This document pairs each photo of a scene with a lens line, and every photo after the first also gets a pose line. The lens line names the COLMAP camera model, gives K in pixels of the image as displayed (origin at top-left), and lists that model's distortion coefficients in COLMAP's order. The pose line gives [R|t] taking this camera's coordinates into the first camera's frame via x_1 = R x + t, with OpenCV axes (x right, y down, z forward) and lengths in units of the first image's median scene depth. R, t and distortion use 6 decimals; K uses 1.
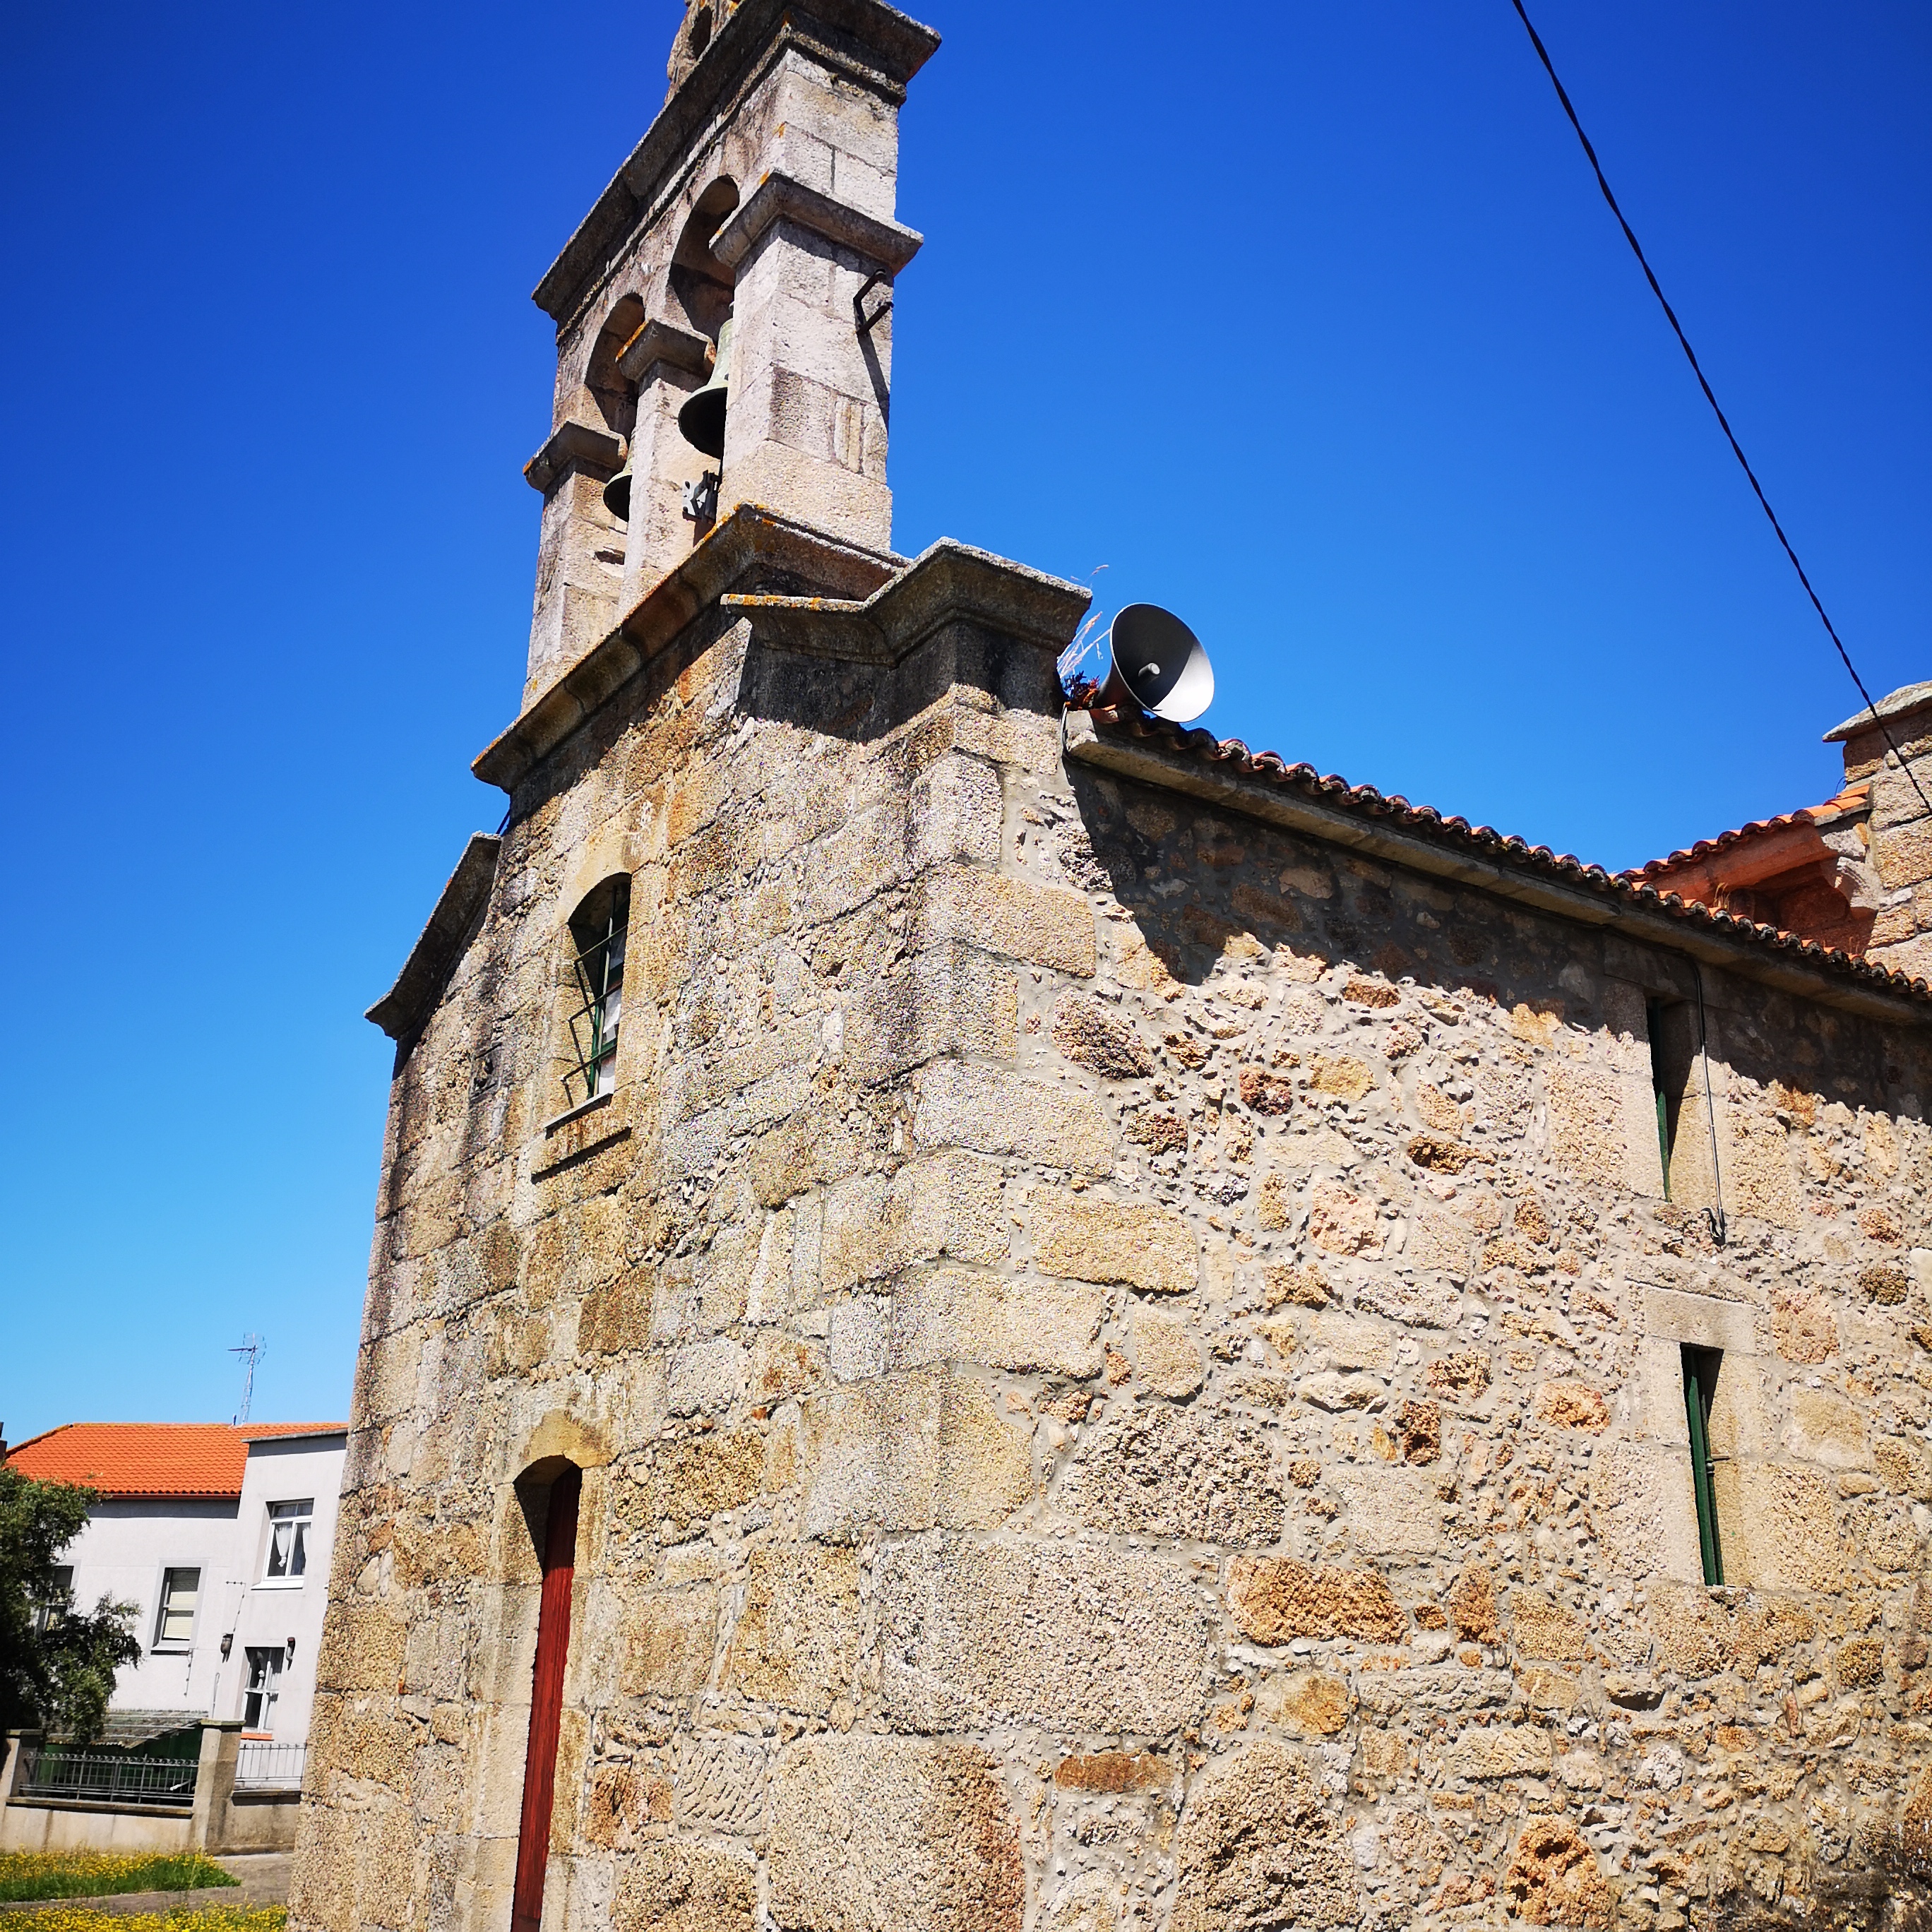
lens RADIAL K [[1960.2, 0, 973.6], [0, 1960.2, 950.2], [0, 0, 1]] dist [0.079903, -0.082020]
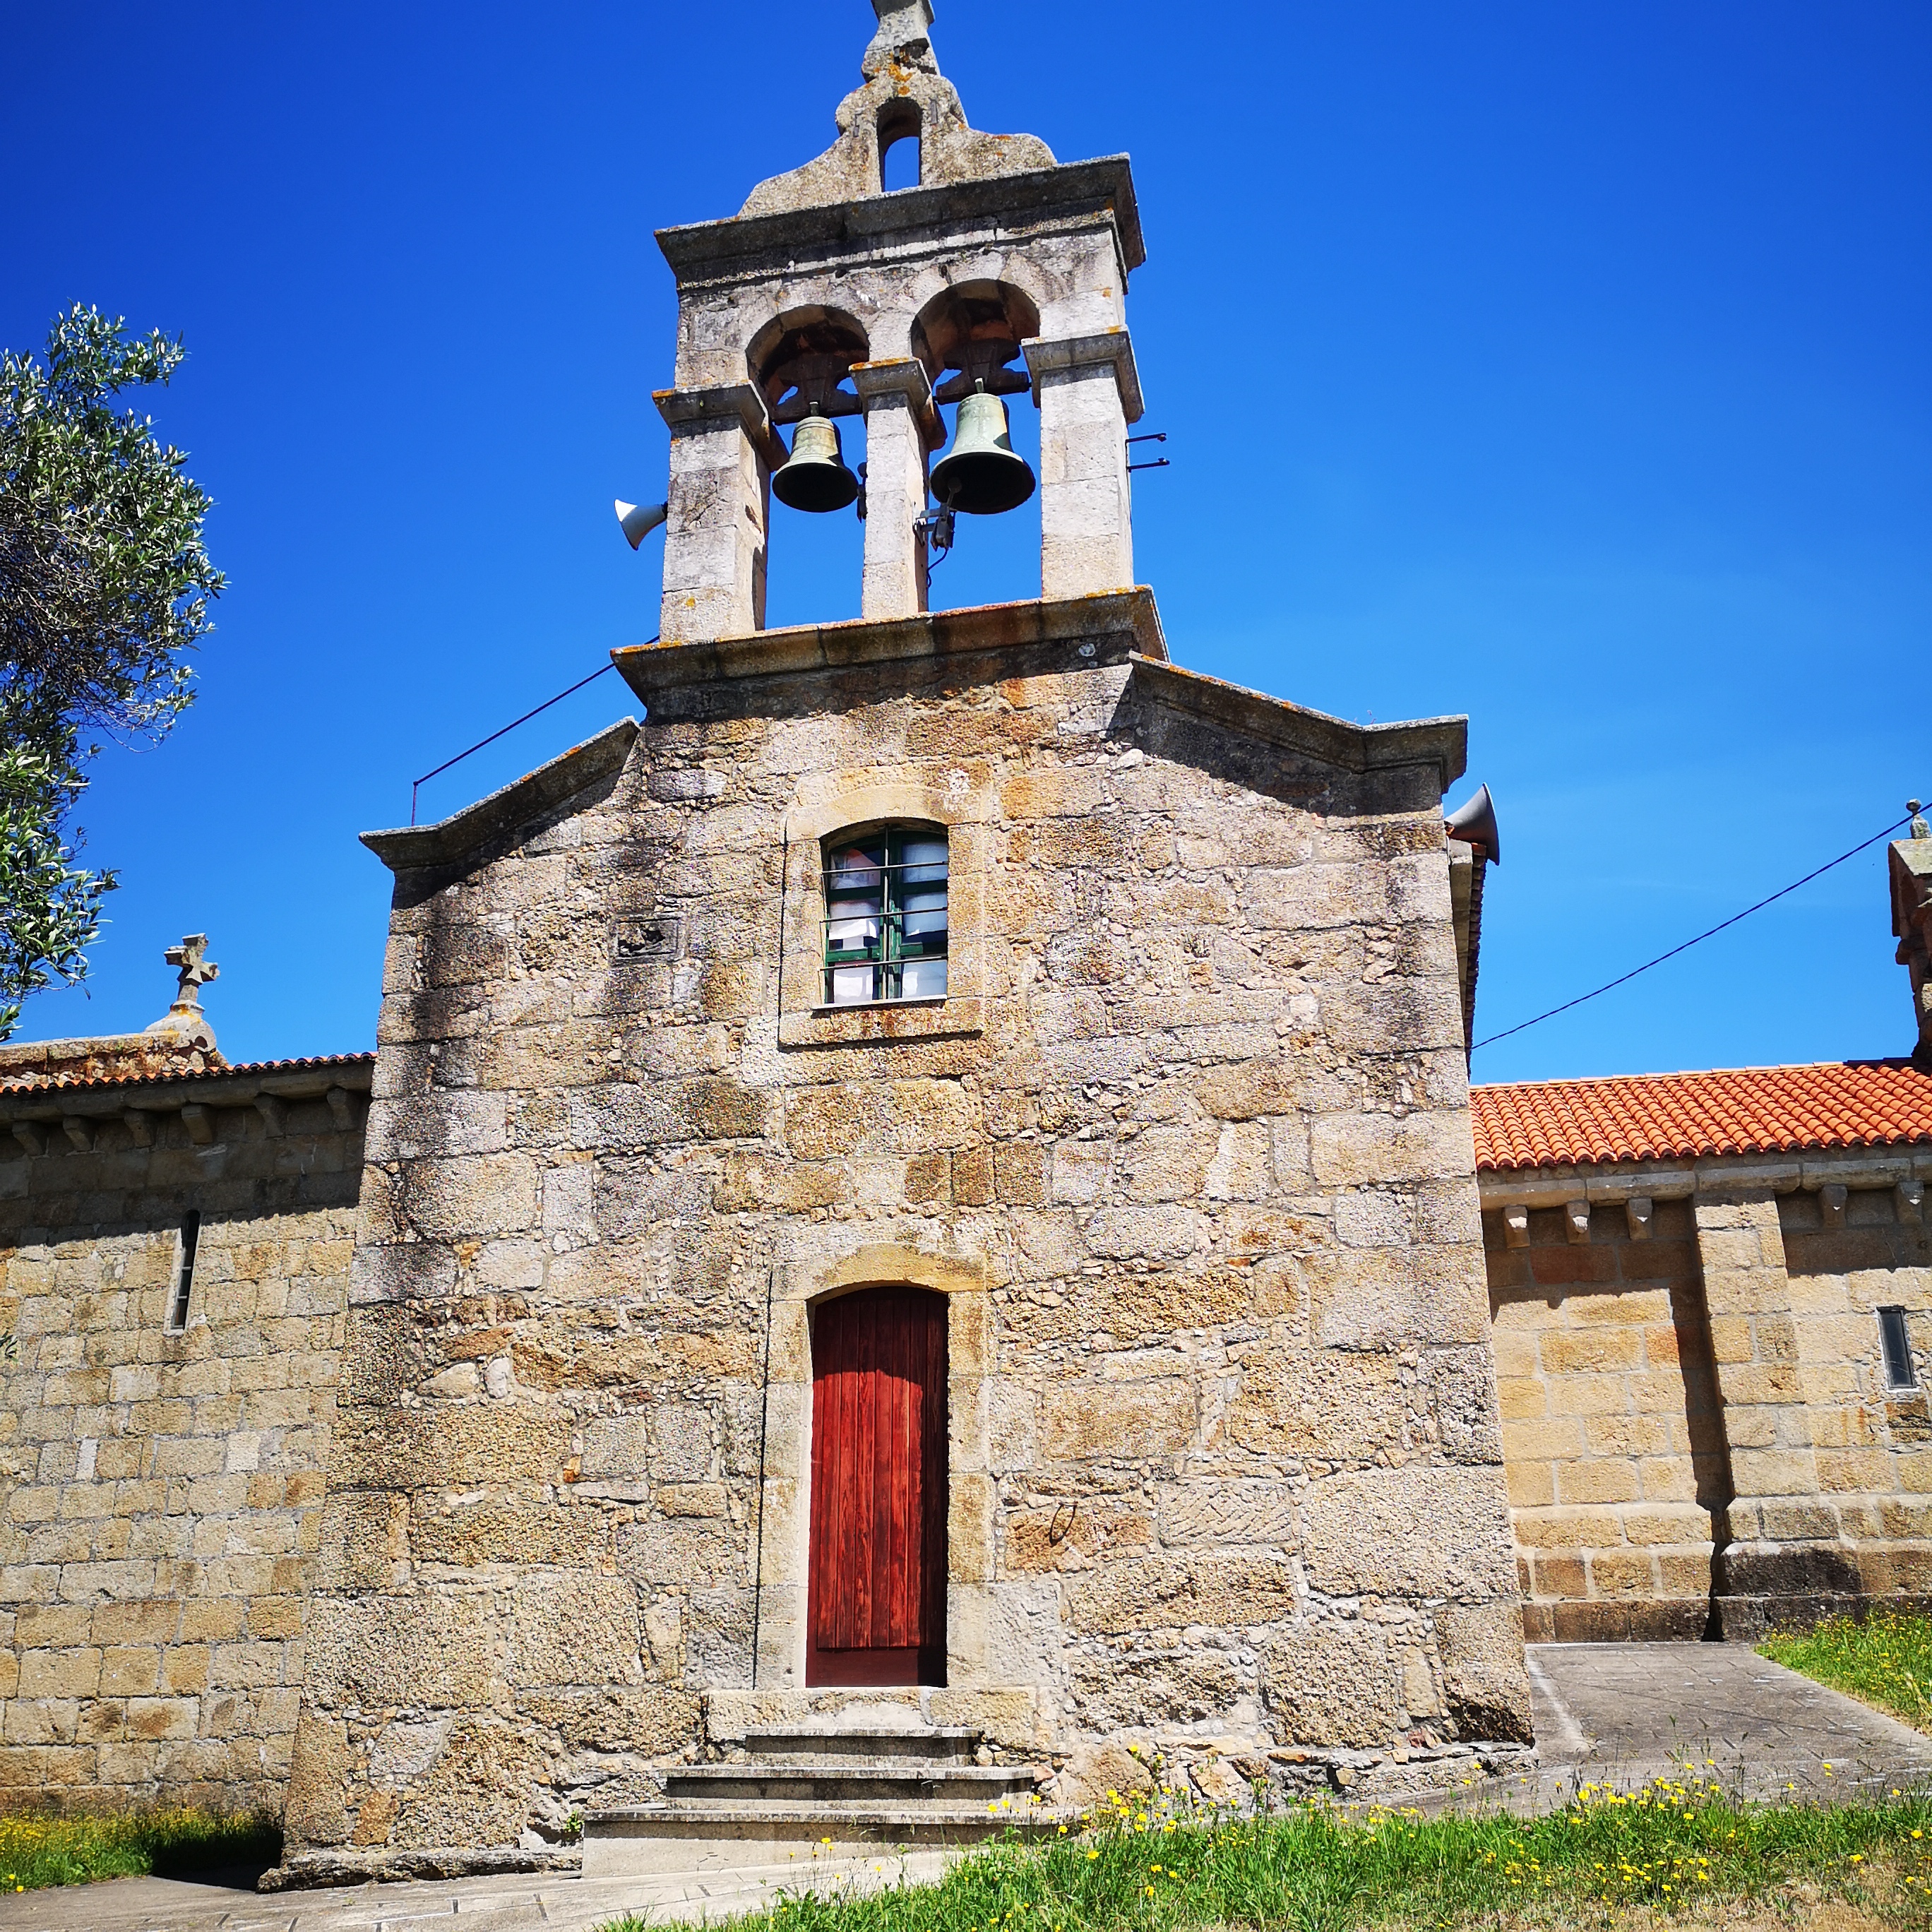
lens RADIAL K [[1951.8, 0, 972.2], [0, 1951.8, 952.3], [0, 0, 1]] dist [0.078243, -0.072682]
pose [[0.724951, 0.226890, 0.650360, -0.807834], [-0.221020, 0.970888, -0.092343, 0.127420], [-0.652378, -0.076798, 0.753993, 0.053305]]
